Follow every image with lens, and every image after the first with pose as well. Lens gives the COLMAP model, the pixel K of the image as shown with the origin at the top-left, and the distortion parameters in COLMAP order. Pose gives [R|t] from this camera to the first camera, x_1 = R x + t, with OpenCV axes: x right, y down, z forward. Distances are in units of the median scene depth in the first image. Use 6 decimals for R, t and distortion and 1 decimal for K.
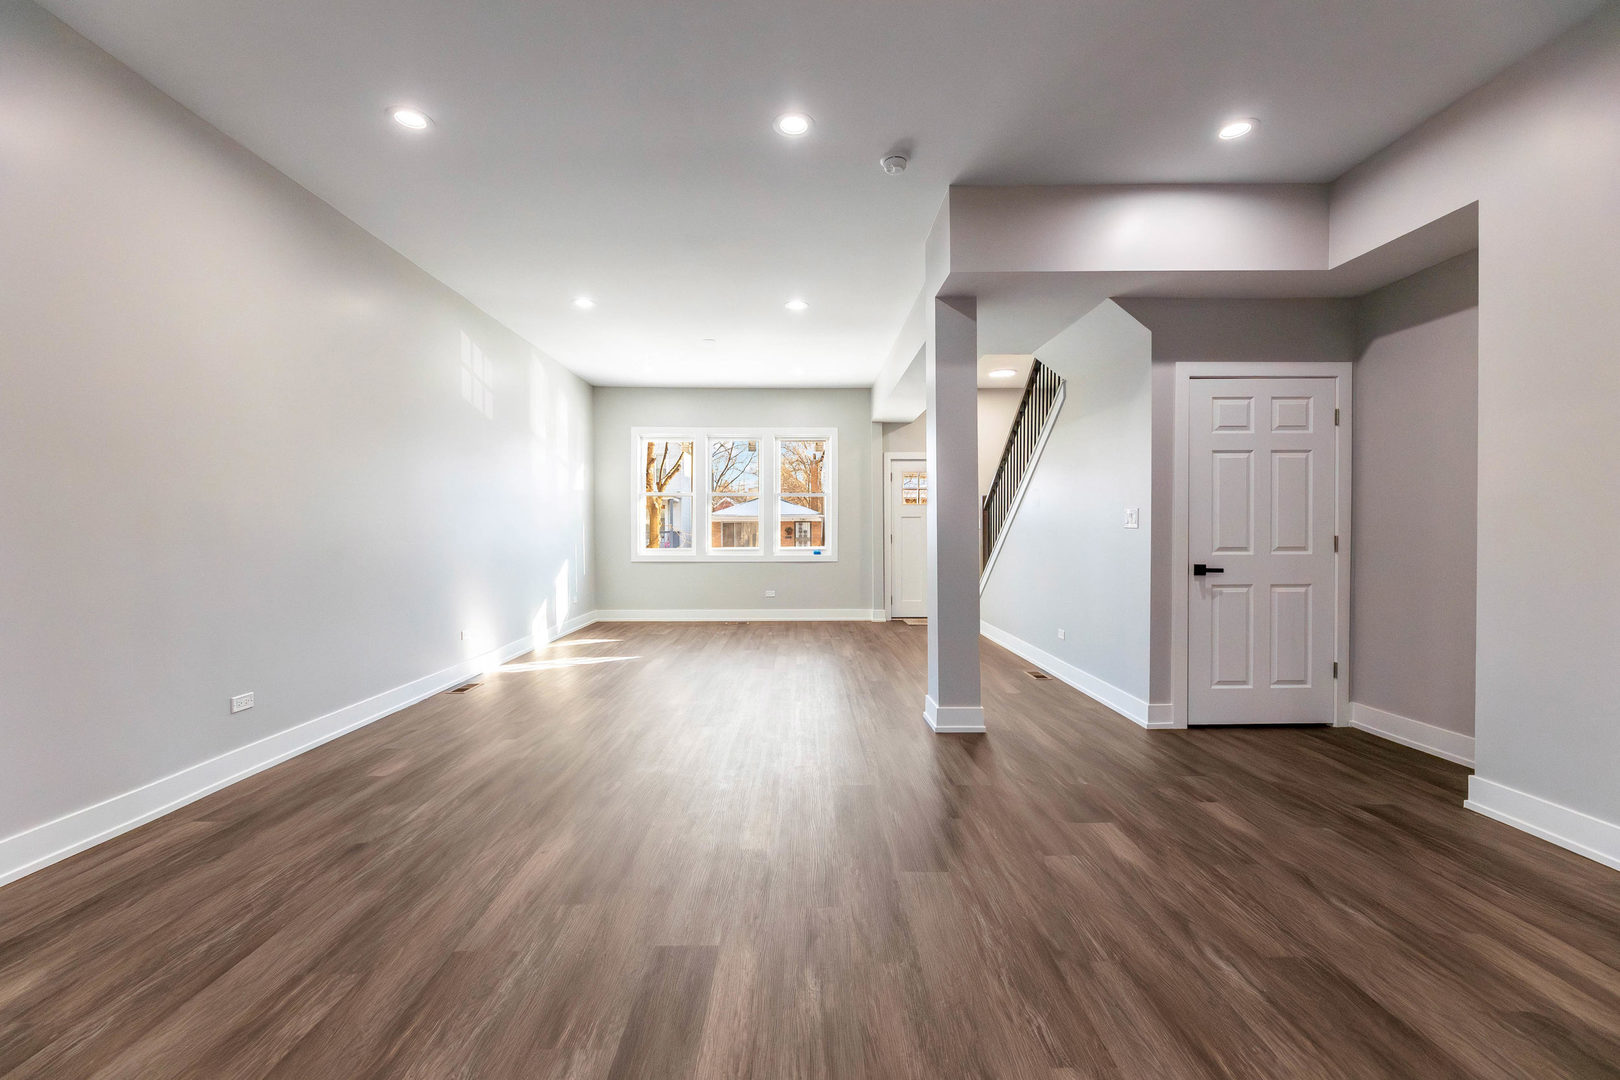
lens RADIAL K [[636.1, 0, 810.0], [0, 636.1, 540.0], [0, 0, 1]] dist [0.002615, 0.000115]
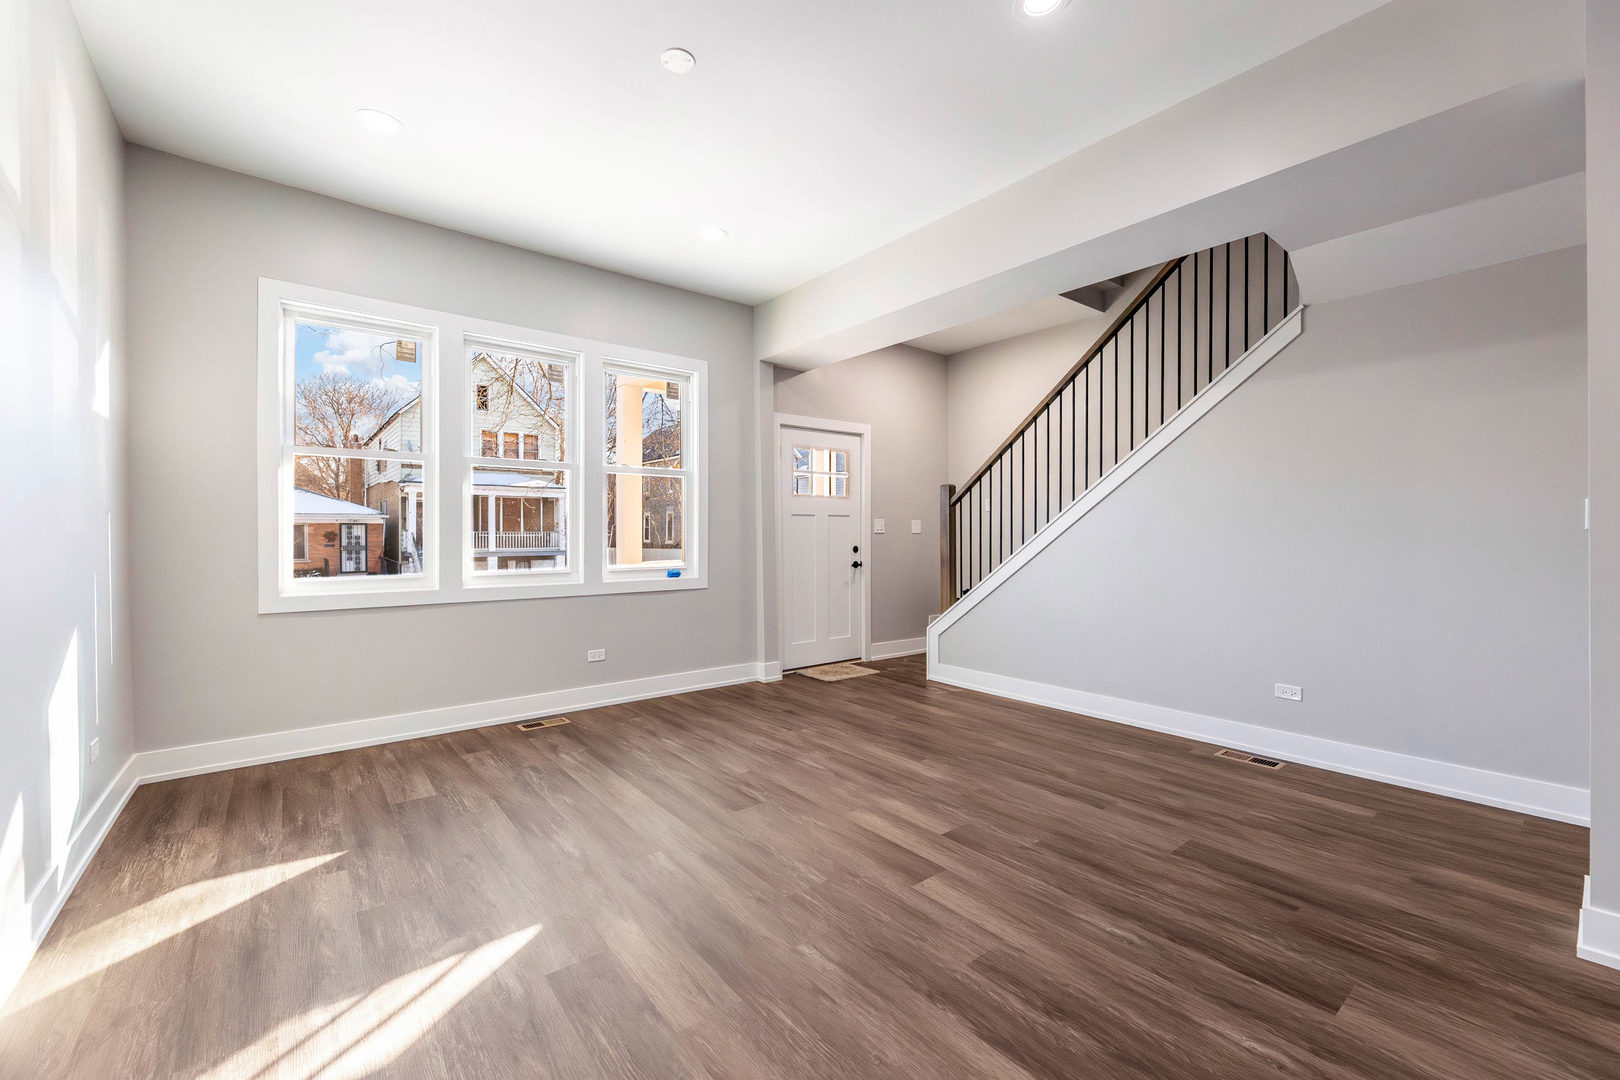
lens RADIAL K [[661.4, 0, 810.0], [0, 661.4, 540.0], [0, 0, 1]] dist [-0.000425, -0.000236]
pose [[0.800848, -0.005140, 0.598846, -0.248775], [0.010260, 0.999934, -0.005138, -0.006493], [-0.598780, 0.010259, 0.800848, 0.450965]]
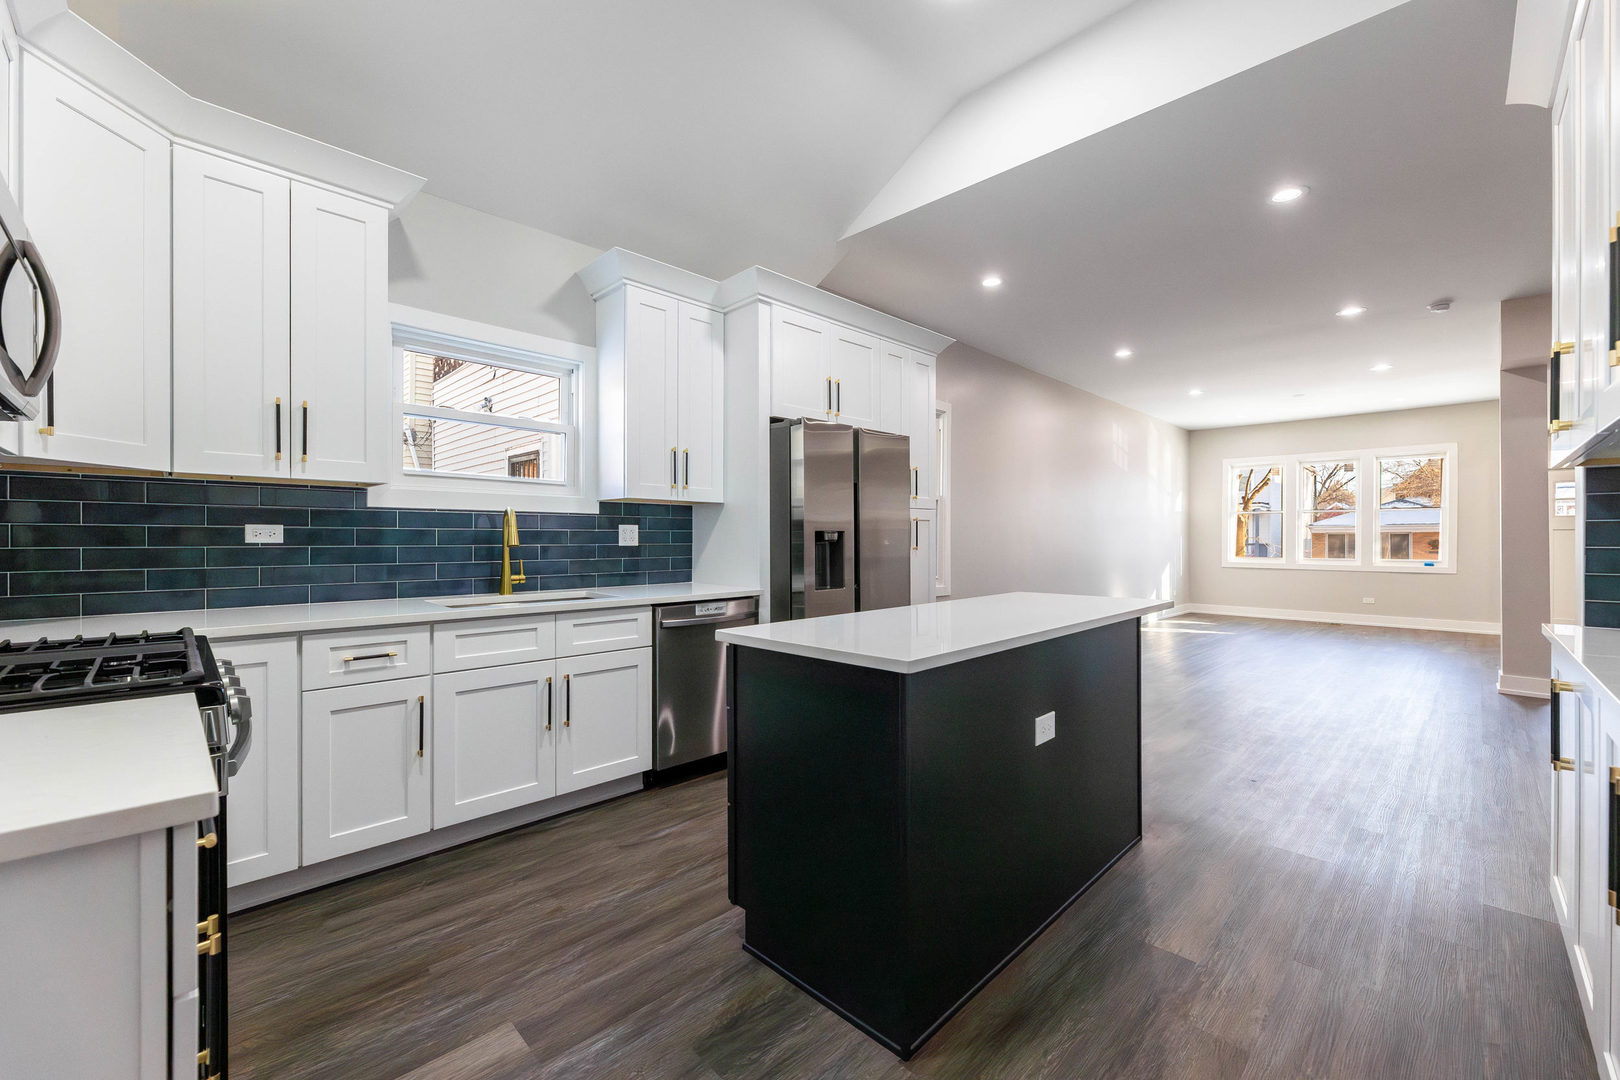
lens RADIAL K [[636.1, 0, 810.0], [0, 636.1, 540.0], [0, 0, 1]] dist [0.002615, 0.000115]
pose [[0.679173, 0.004853, -0.733962, 0.088758], [-0.017779, 0.999794, -0.009841, 0.008480], [0.733763, 0.019732, 0.679119, -0.446597]]
